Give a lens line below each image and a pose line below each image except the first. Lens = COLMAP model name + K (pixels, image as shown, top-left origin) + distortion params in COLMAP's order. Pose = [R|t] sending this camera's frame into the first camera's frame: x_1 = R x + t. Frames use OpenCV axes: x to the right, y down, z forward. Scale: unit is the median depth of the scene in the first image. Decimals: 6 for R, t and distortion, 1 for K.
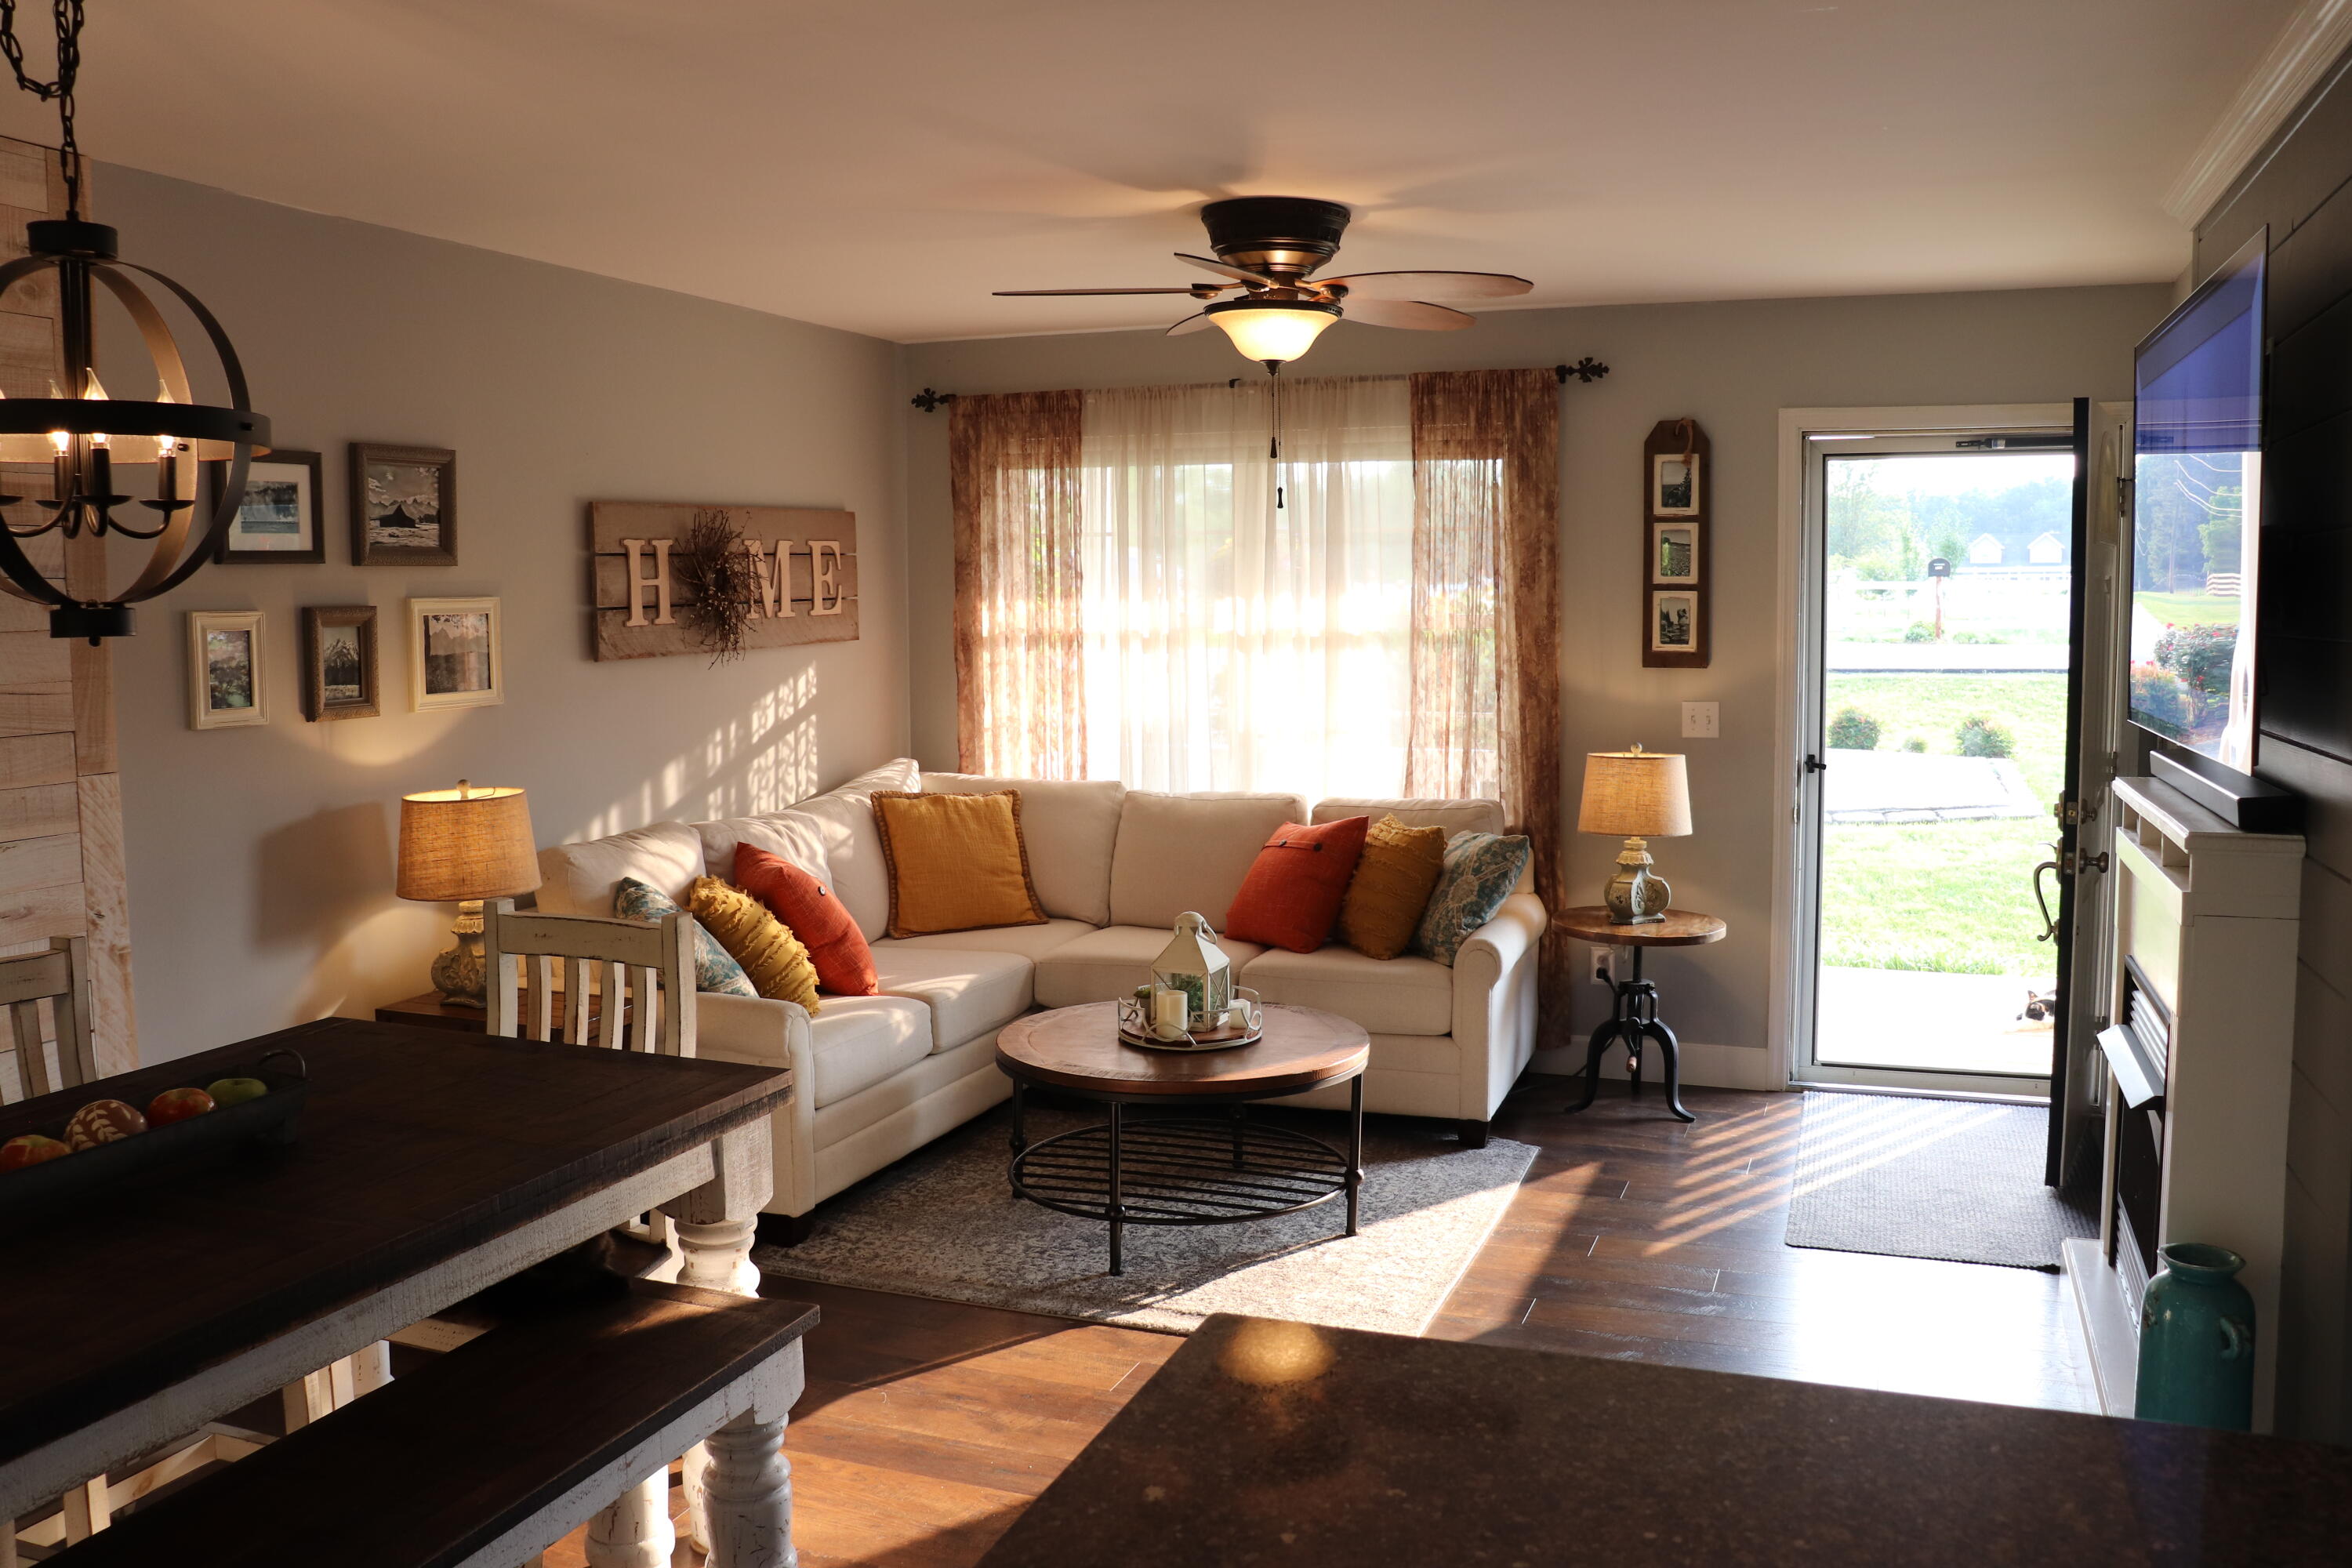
lens RADIAL K [[1936.8, 0, 1176.0], [0, 1936.8, 784.0], [0, 0, 1]] dist [-0.182130, 0.163270]
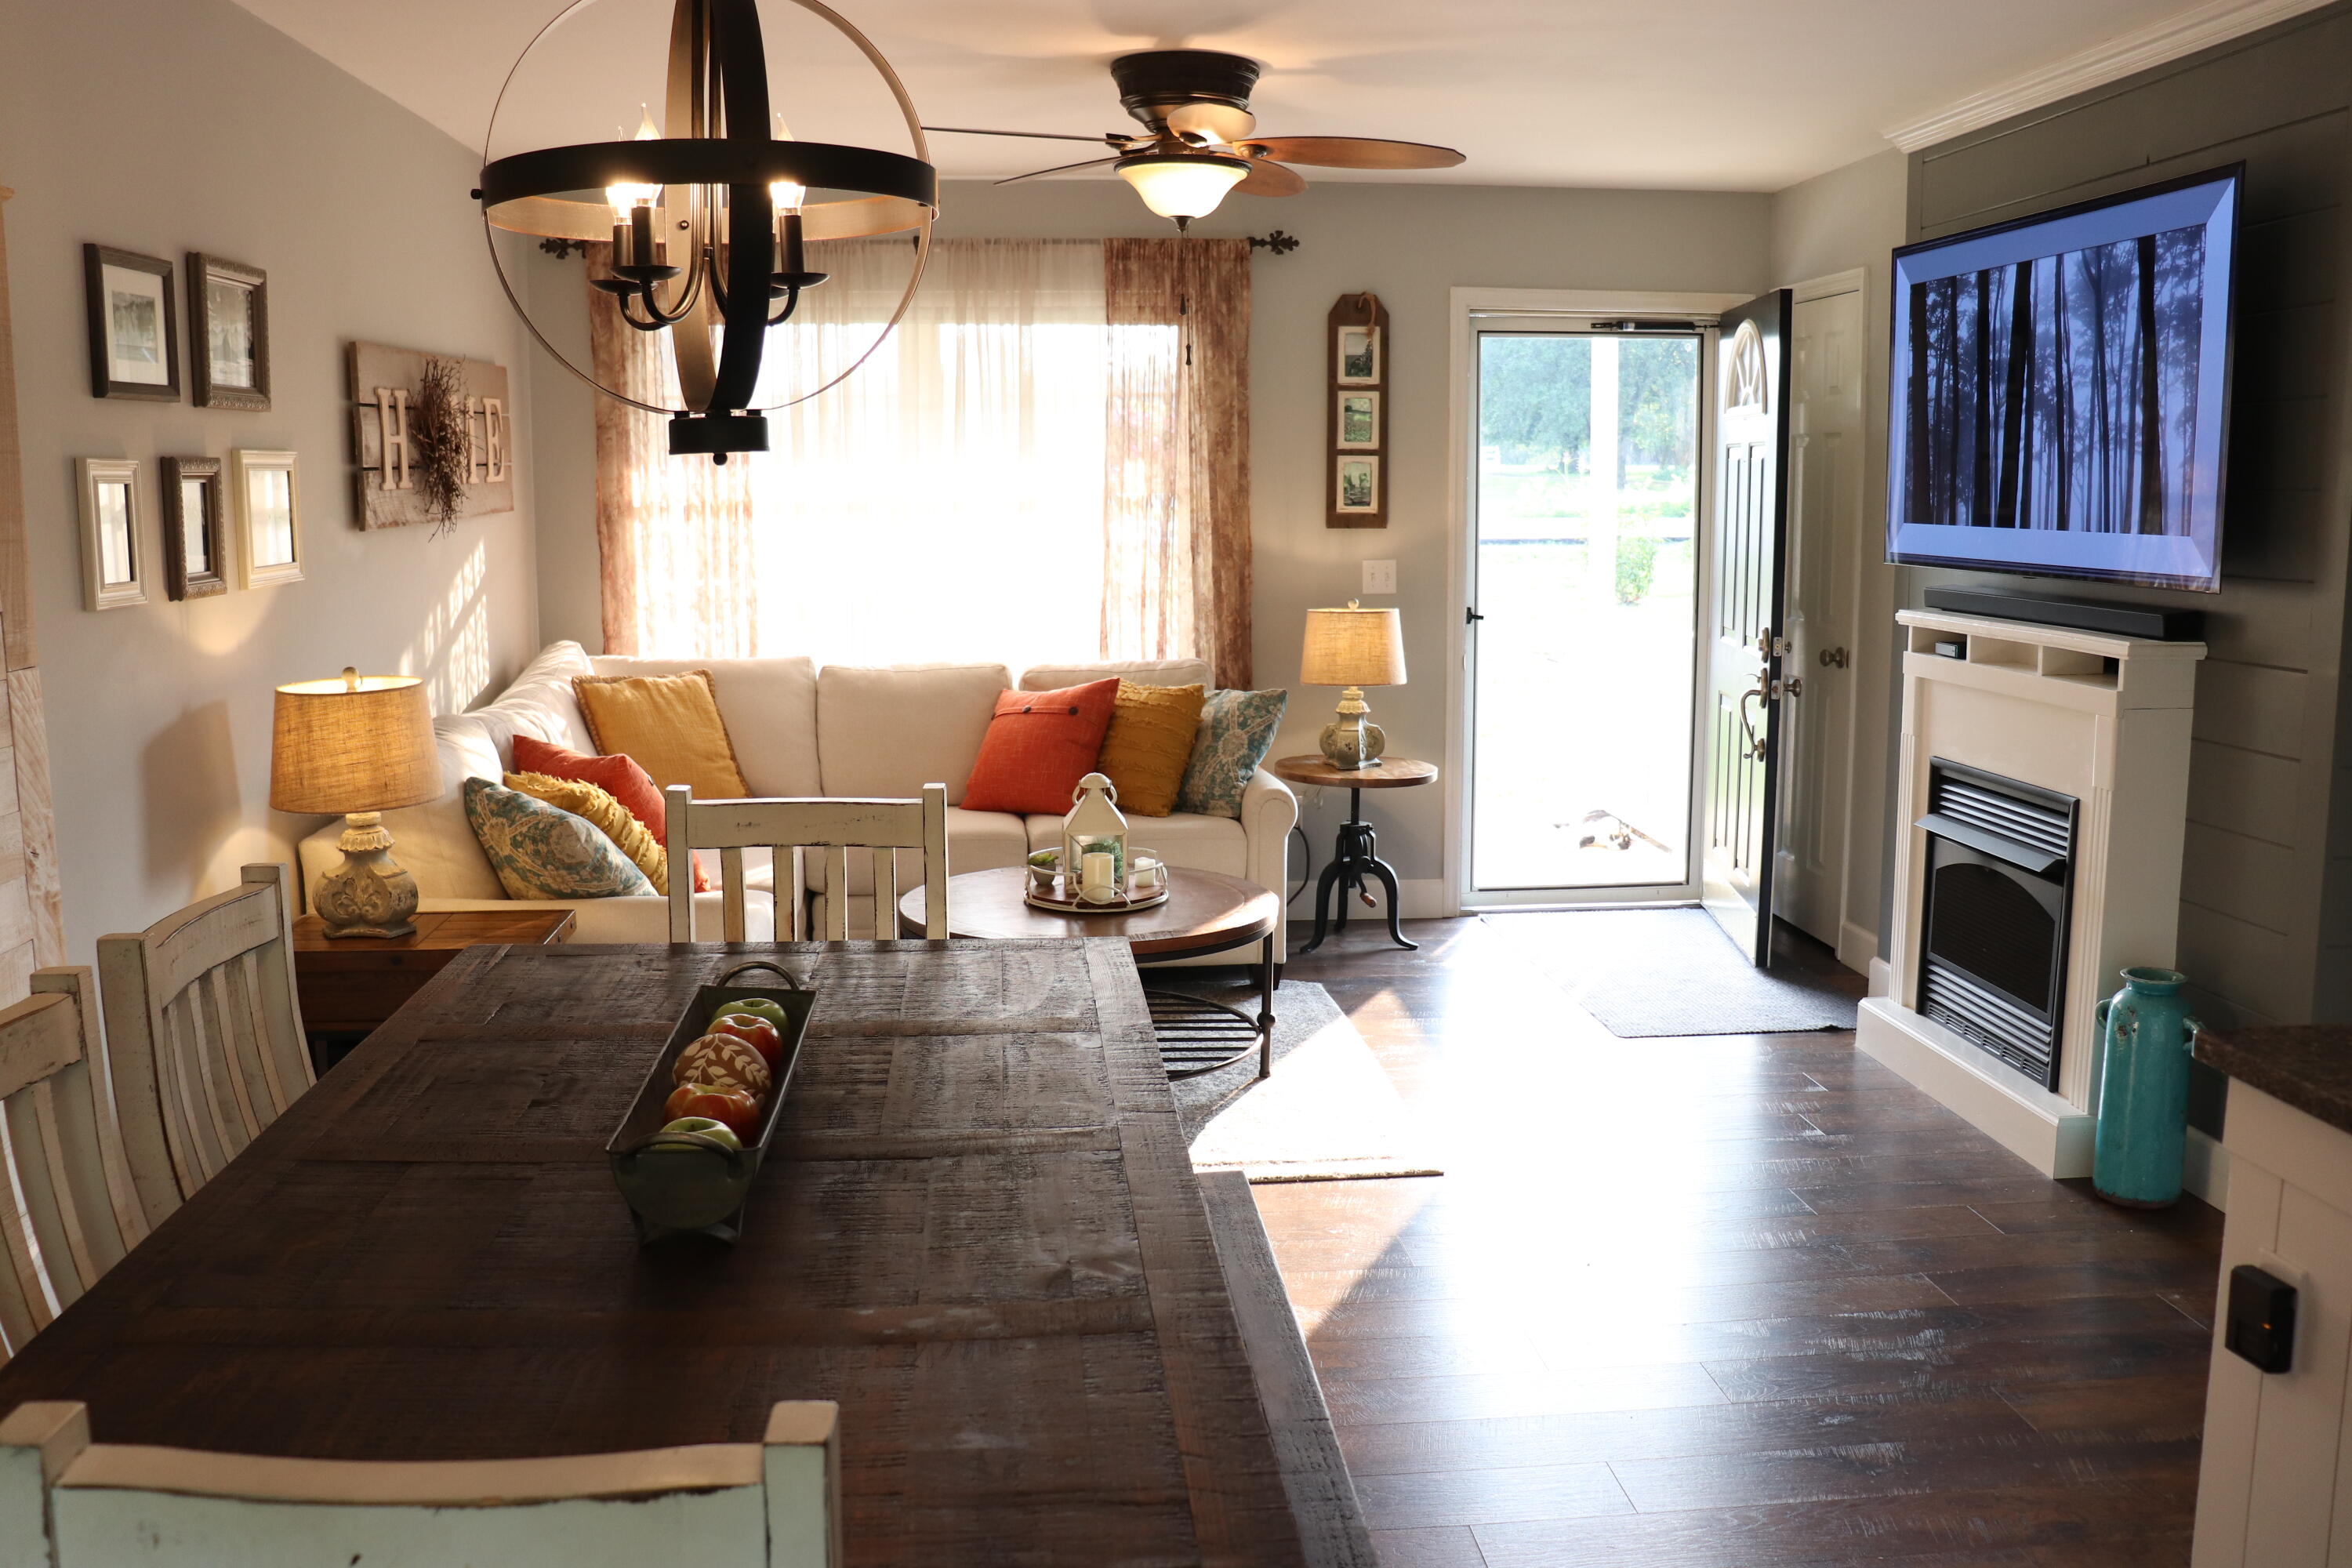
lens RADIAL K [[1955.2, 0, 1201.2], [0, 1955.2, 776.9], [0, 0, 1]] dist [-0.183774, 0.159067]
pose [[0.897881, -0.062109, 0.435835, -0.300431], [0.038754, 0.997306, 0.062283, 0.006288], [-0.438529, -0.039032, 0.897869, 0.063146]]
